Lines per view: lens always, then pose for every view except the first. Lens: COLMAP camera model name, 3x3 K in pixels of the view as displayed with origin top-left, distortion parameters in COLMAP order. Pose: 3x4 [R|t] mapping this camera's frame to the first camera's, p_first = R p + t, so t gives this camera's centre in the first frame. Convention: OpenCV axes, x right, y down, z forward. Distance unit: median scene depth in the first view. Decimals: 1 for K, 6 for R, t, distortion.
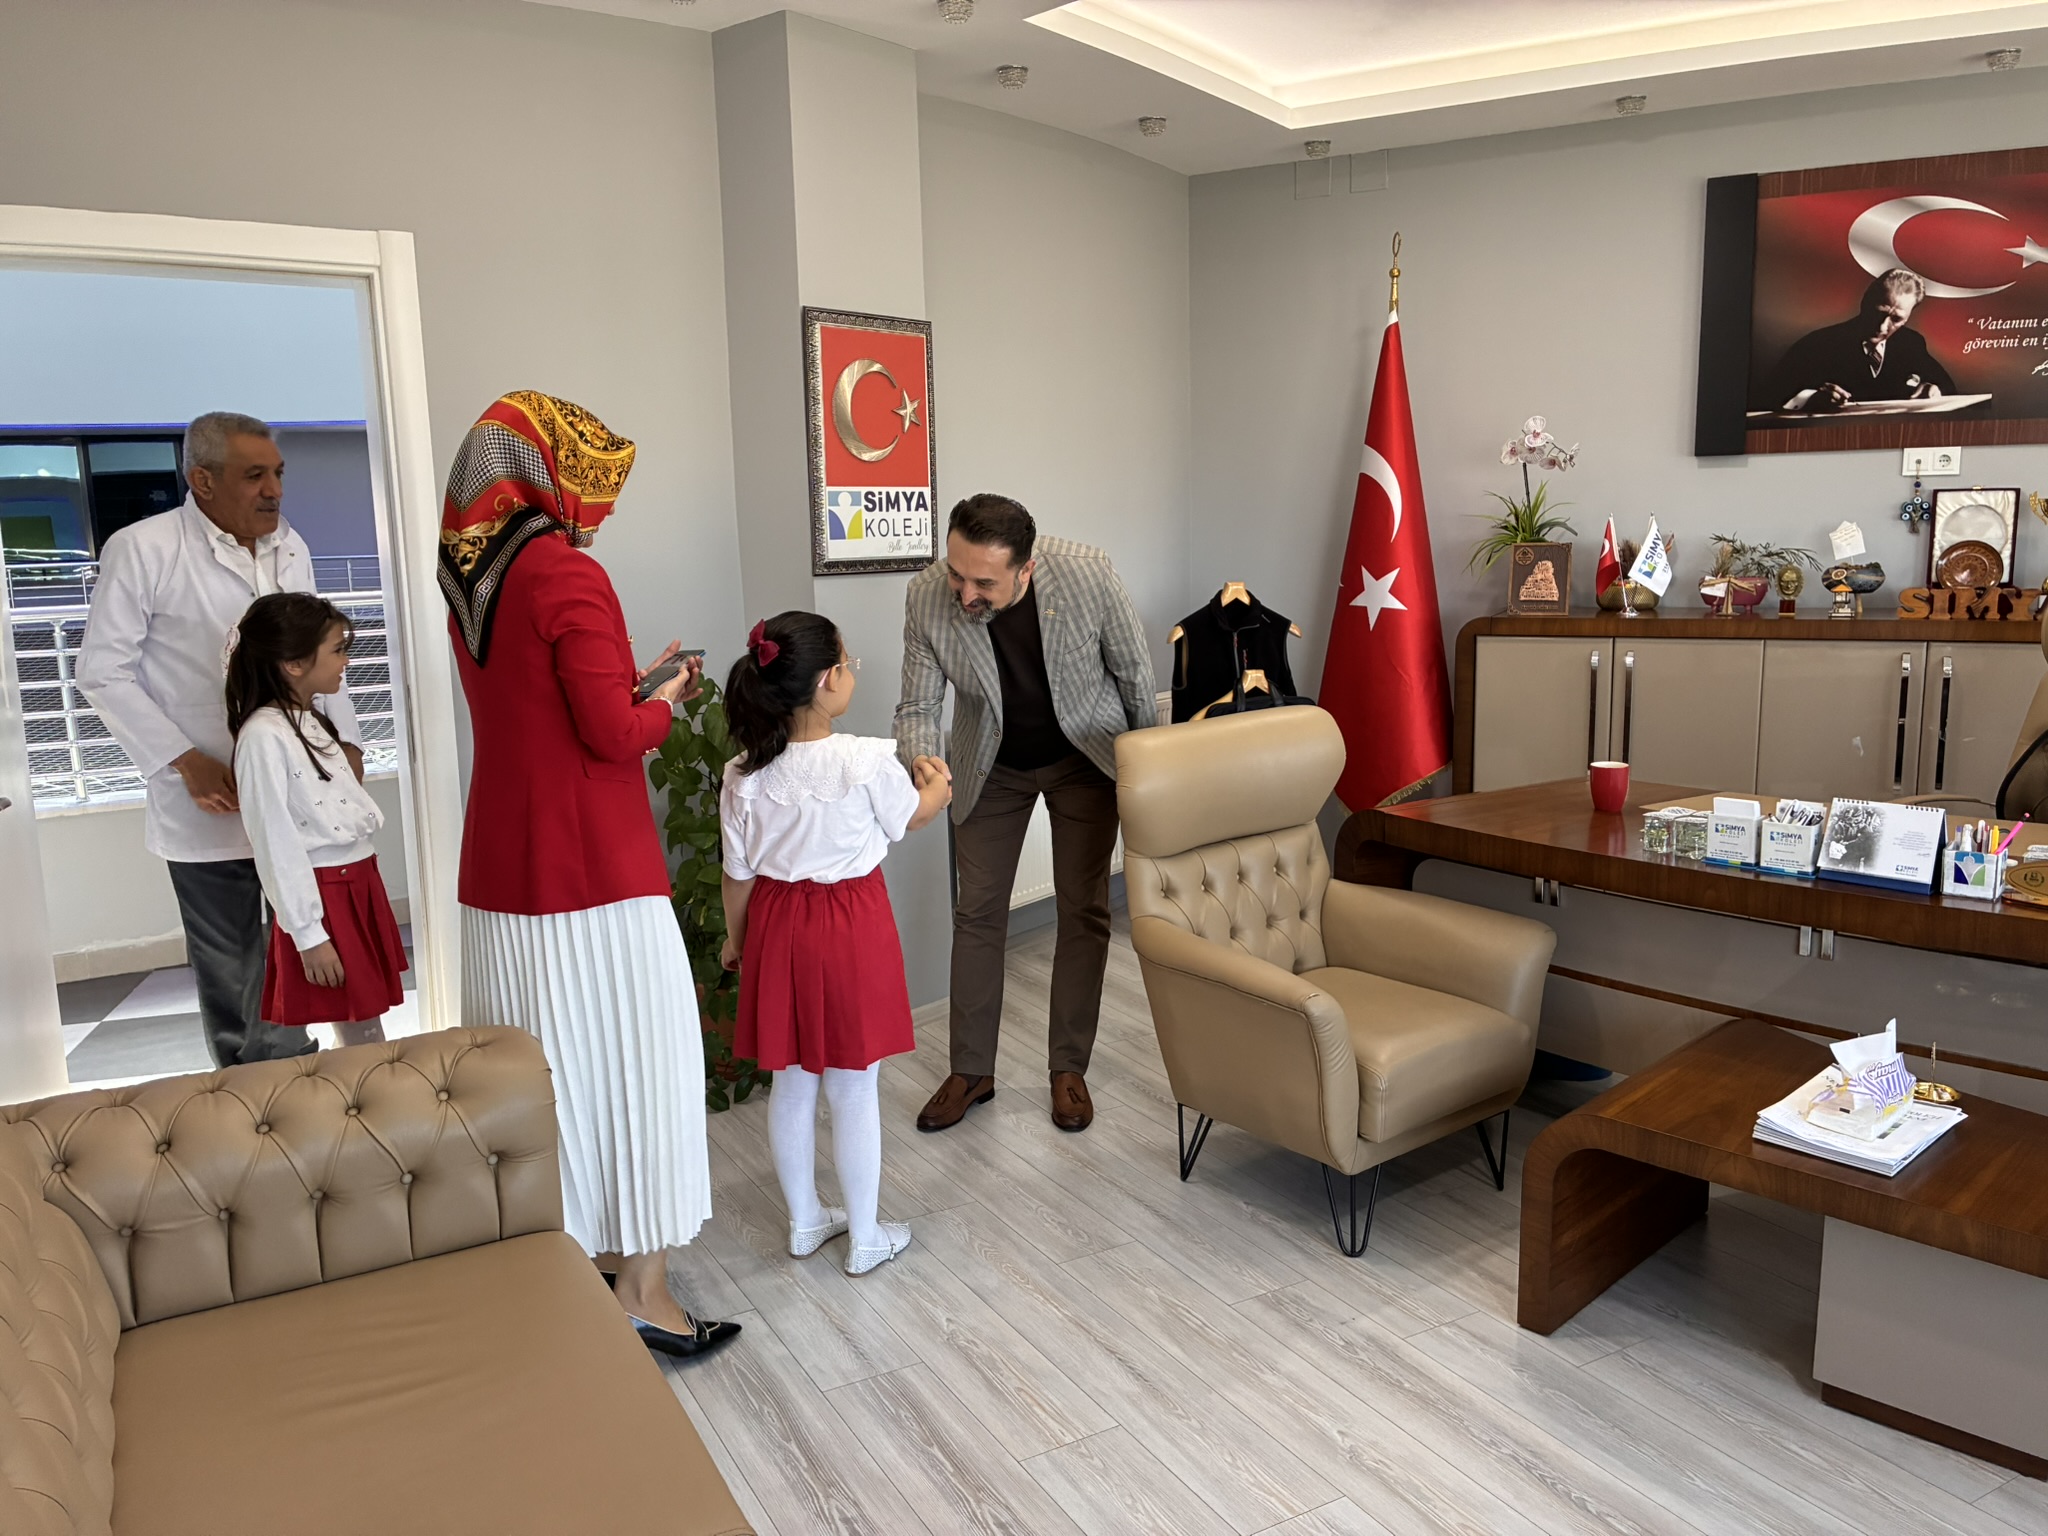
lens RADIAL K [[1556.6, 0, 1030.4], [0, 1556.6, 763.4], [0, 0, 1]] dist [0.046539, -0.050596]
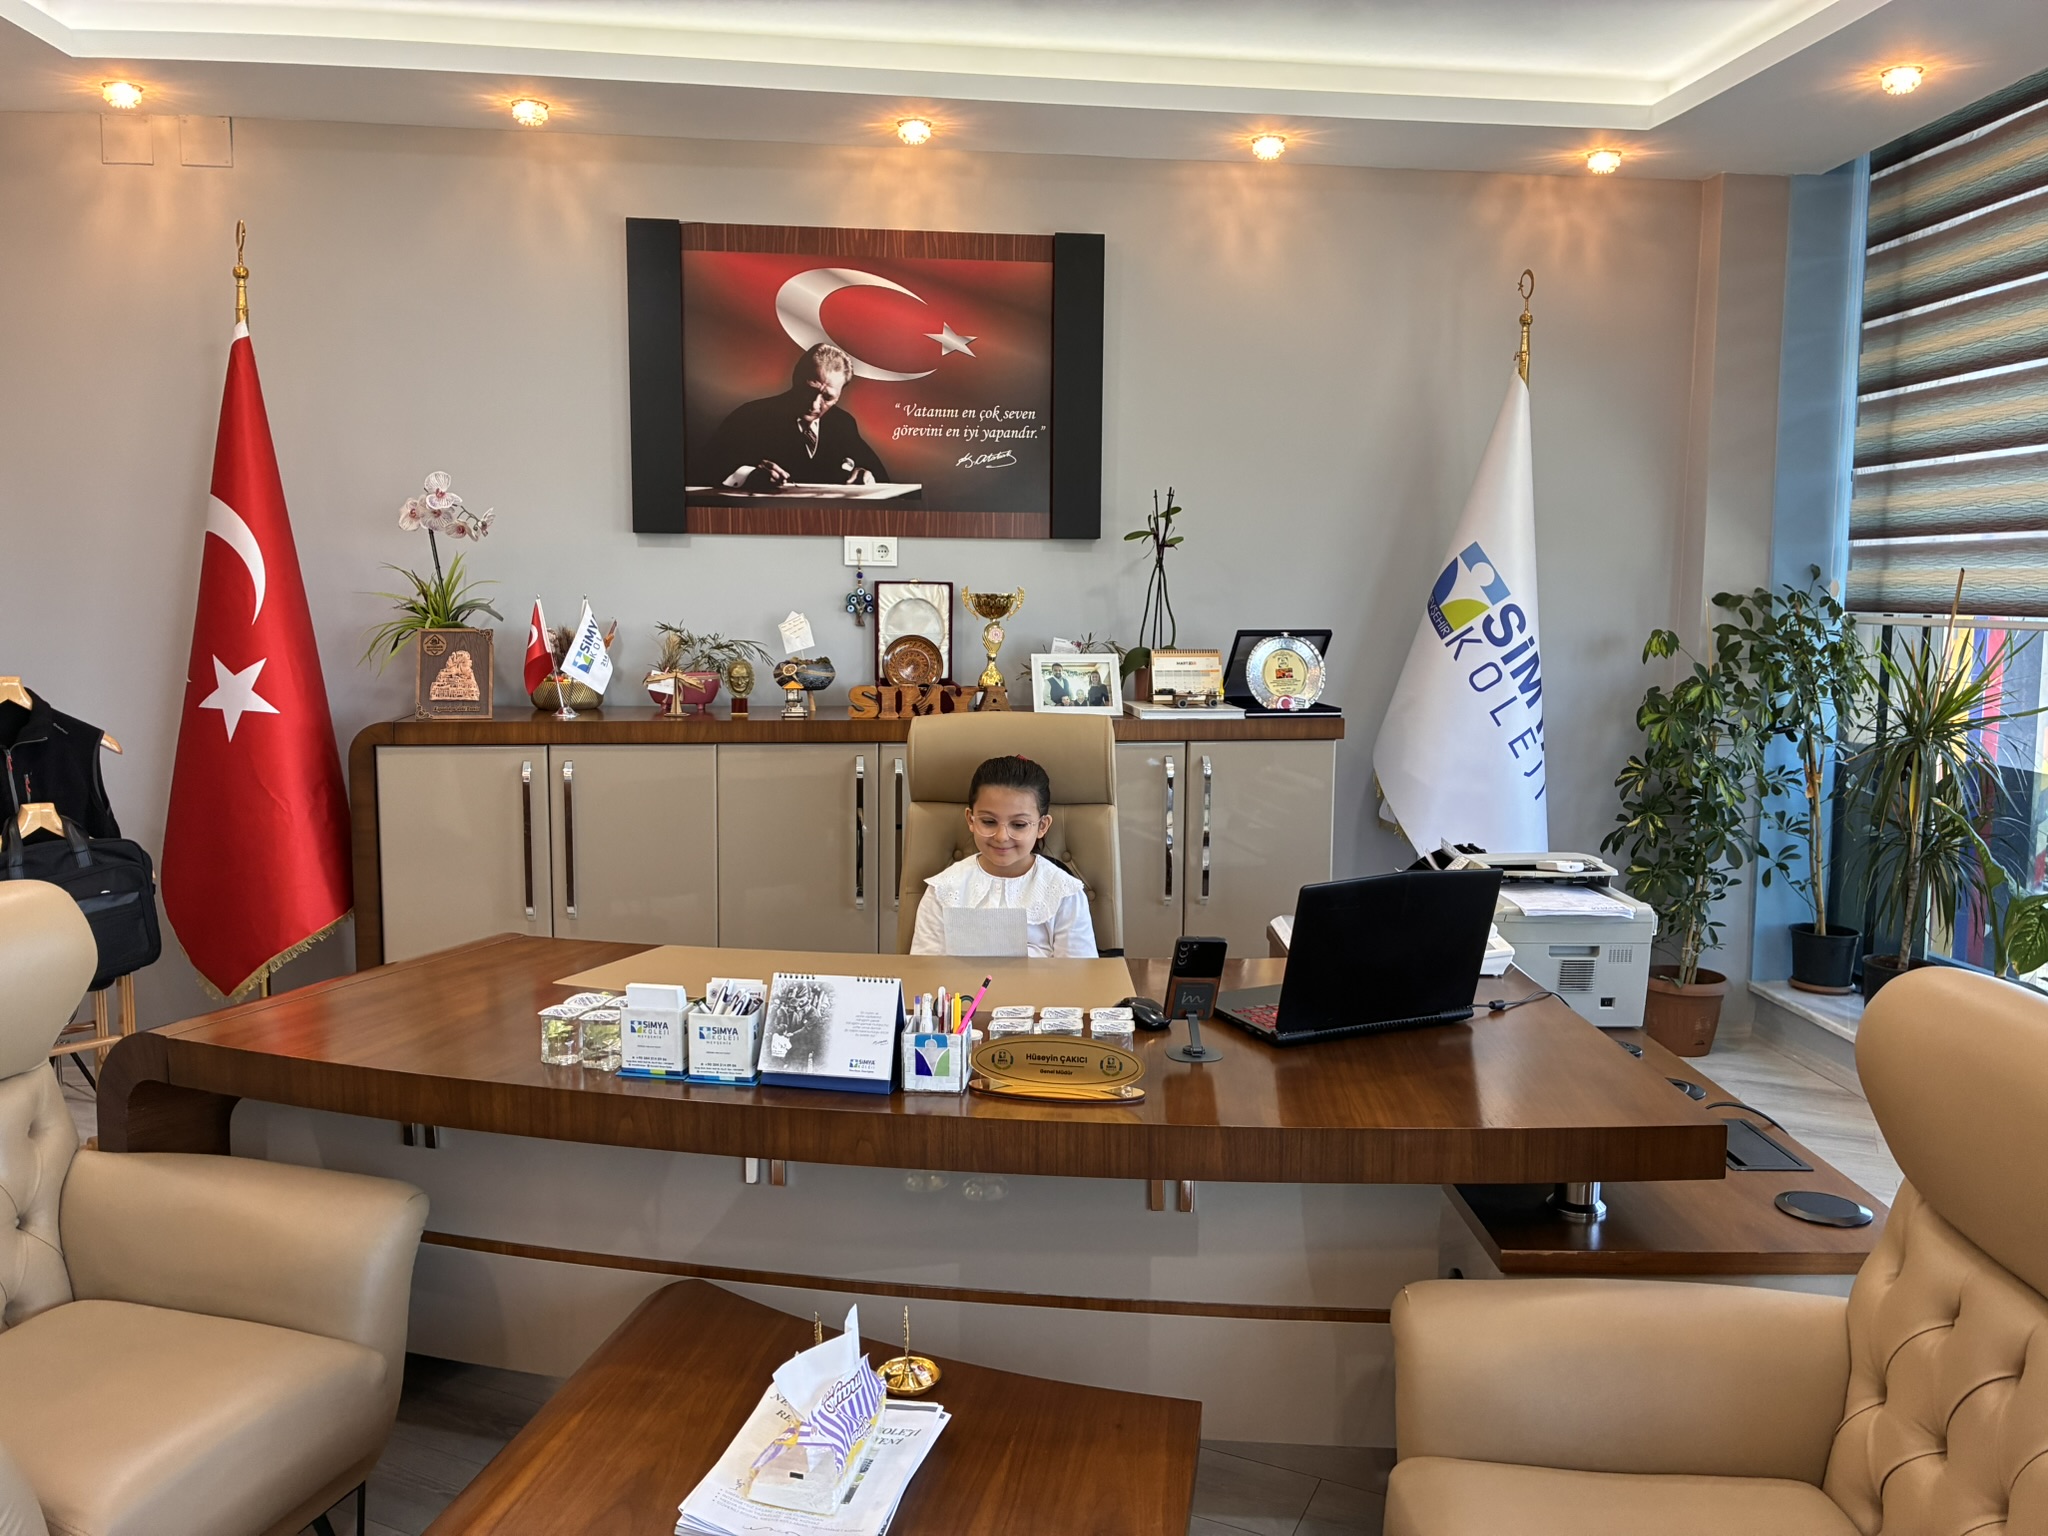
lens RADIAL K [[1556.6, 0, 1023.0], [0, 1556.6, 756.1], [0, 0, 1]] dist [0.046539, -0.050596]
pose [[0.823411, -0.031513, 0.566569, 0.114364], [0.063982, 0.997245, -0.037520, -0.028259], [-0.563826, 0.067144, 0.823160, 0.186645]]
